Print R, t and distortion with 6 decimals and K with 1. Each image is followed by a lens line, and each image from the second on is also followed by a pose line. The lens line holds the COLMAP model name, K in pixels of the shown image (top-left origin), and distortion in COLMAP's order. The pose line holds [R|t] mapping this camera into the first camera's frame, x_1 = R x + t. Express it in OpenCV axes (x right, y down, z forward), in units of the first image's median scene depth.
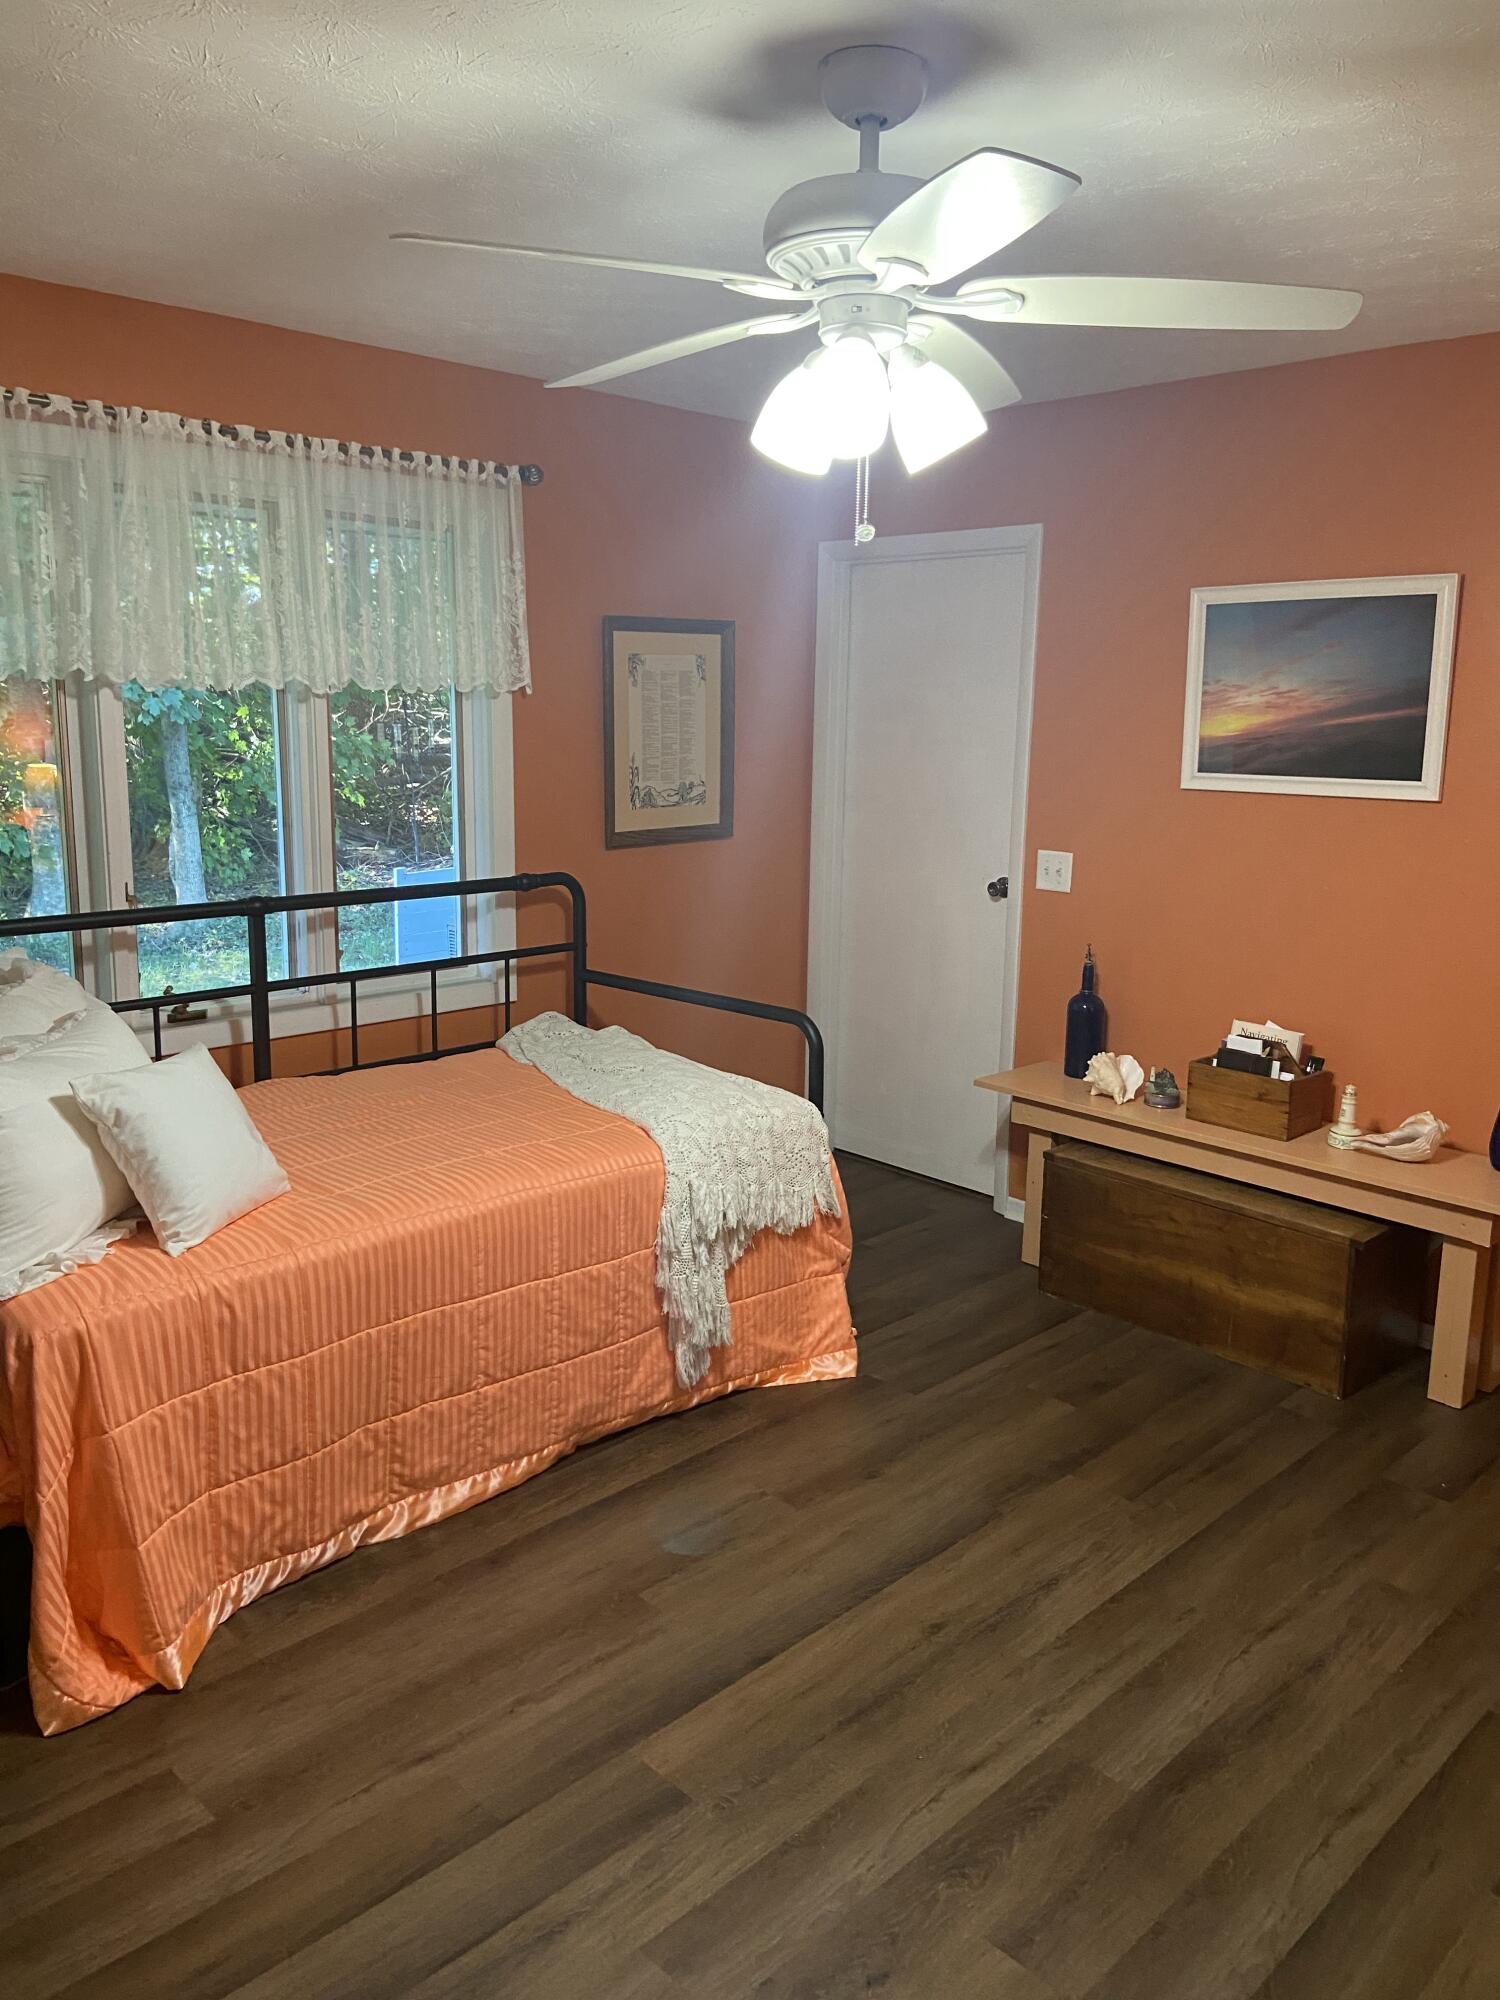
lens RADIAL K [[1497.8, 0, 748.4], [0, 1497.8, 996.1], [0, 0, 1]] dist [0.010599, -0.018932]
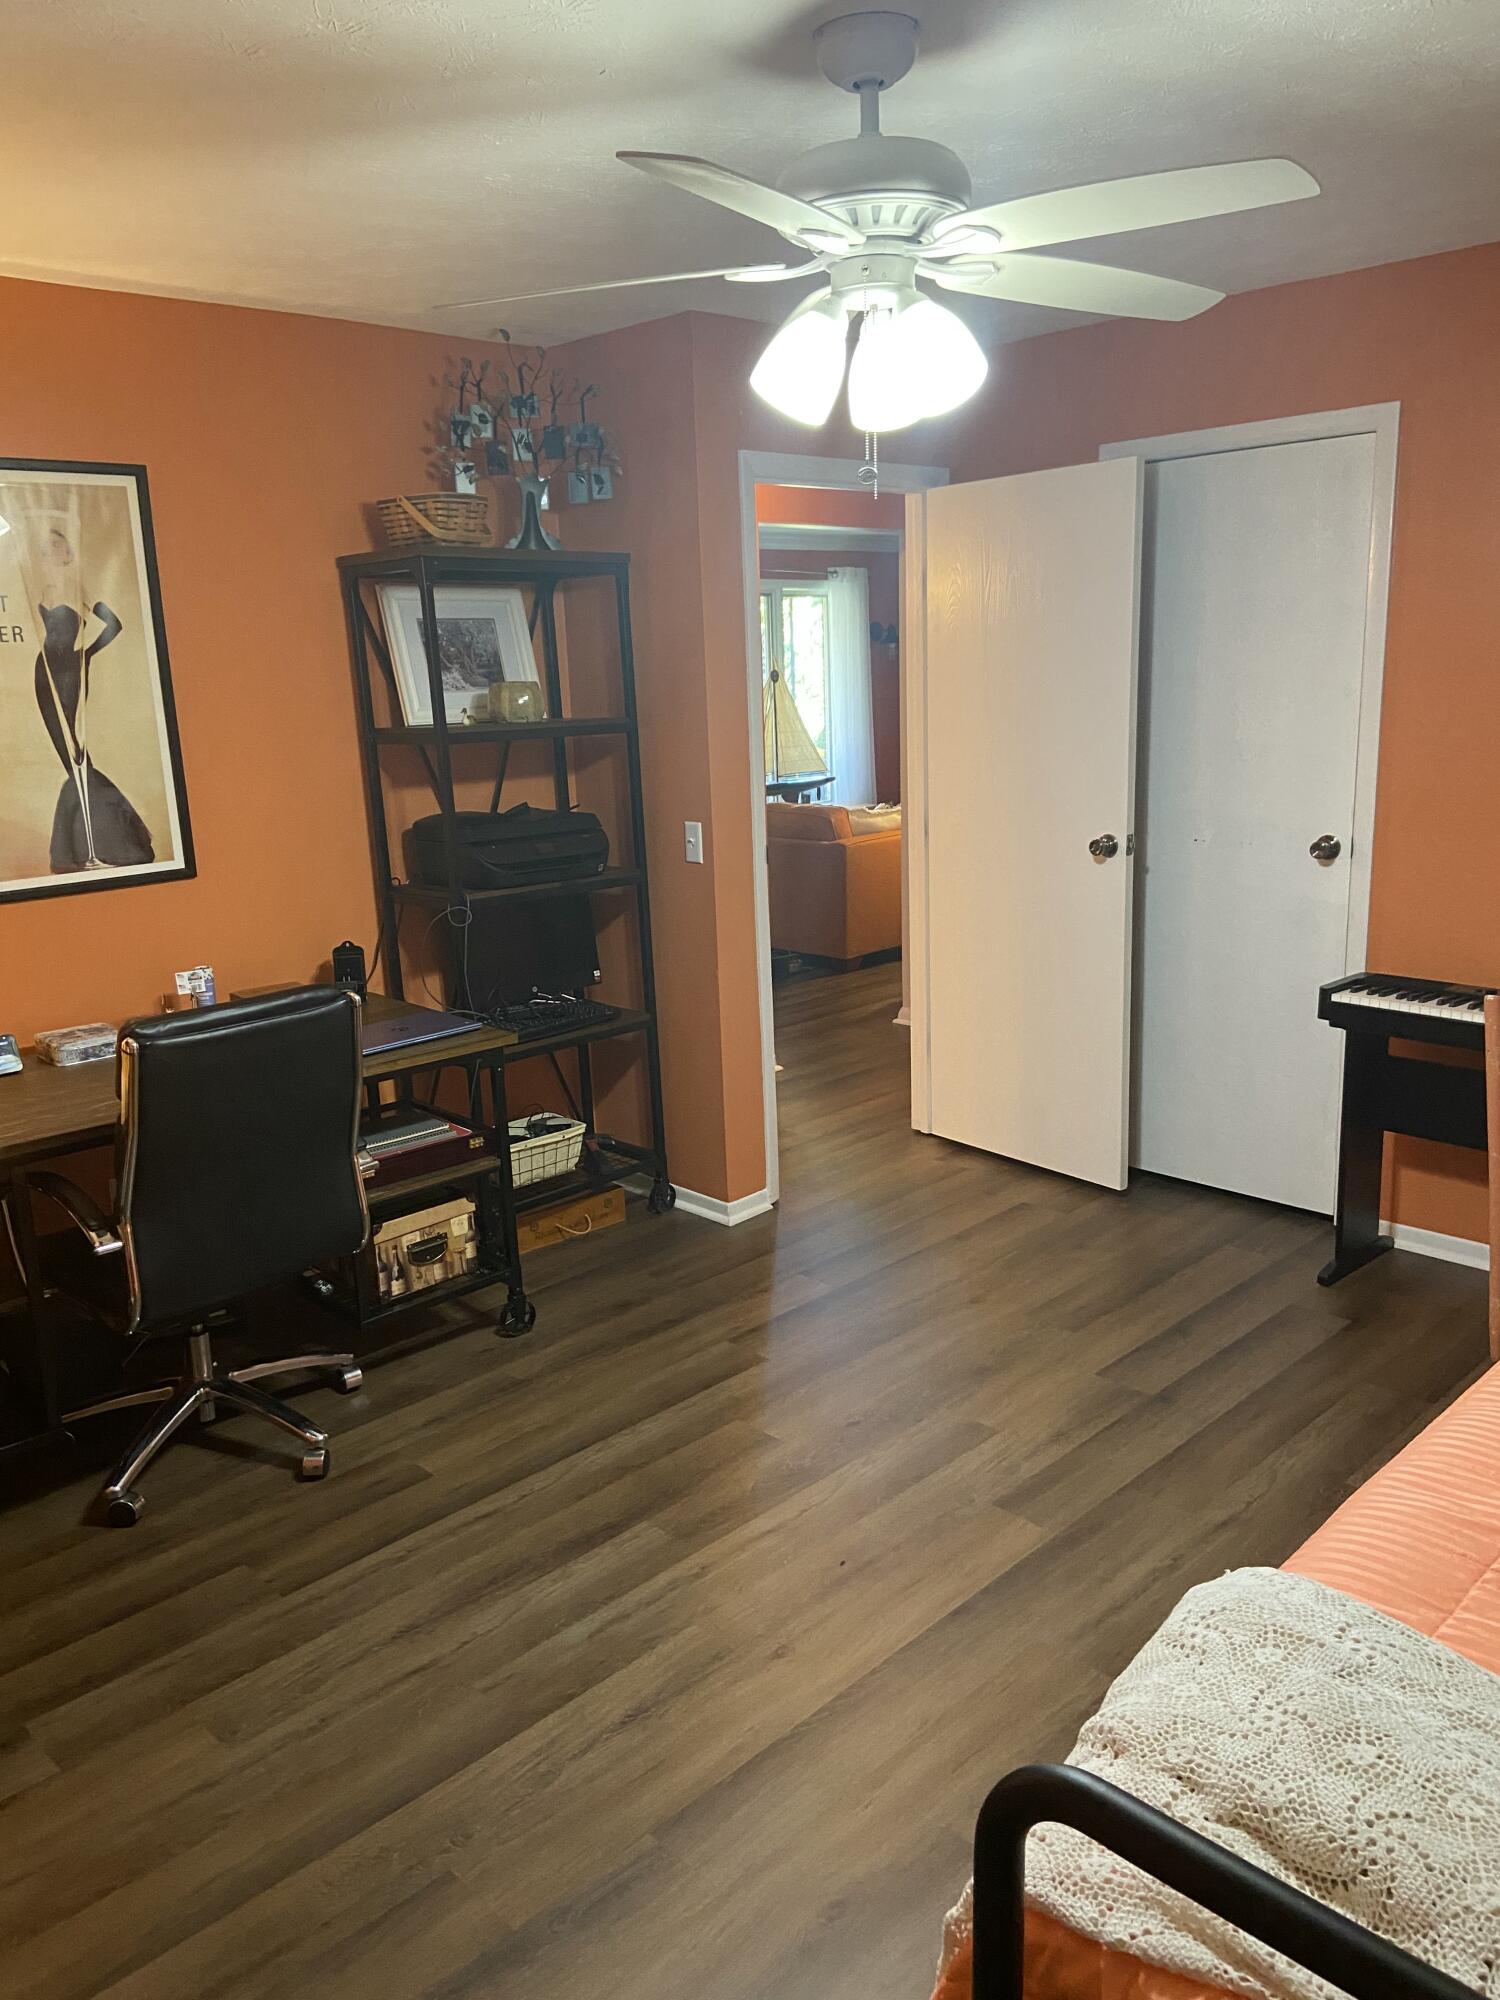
lens RADIAL K [[1497.8, 0, 752.1], [0, 1497.8, 1001.5], [0, 0, 1]] dist [0.010599, -0.018932]
pose [[-0.999667, 0.020400, 0.015810, 0.140206], [0.025106, 0.910630, 0.412459, -0.388545], [-0.005983, 0.412719, -0.910839, 1.974870]]
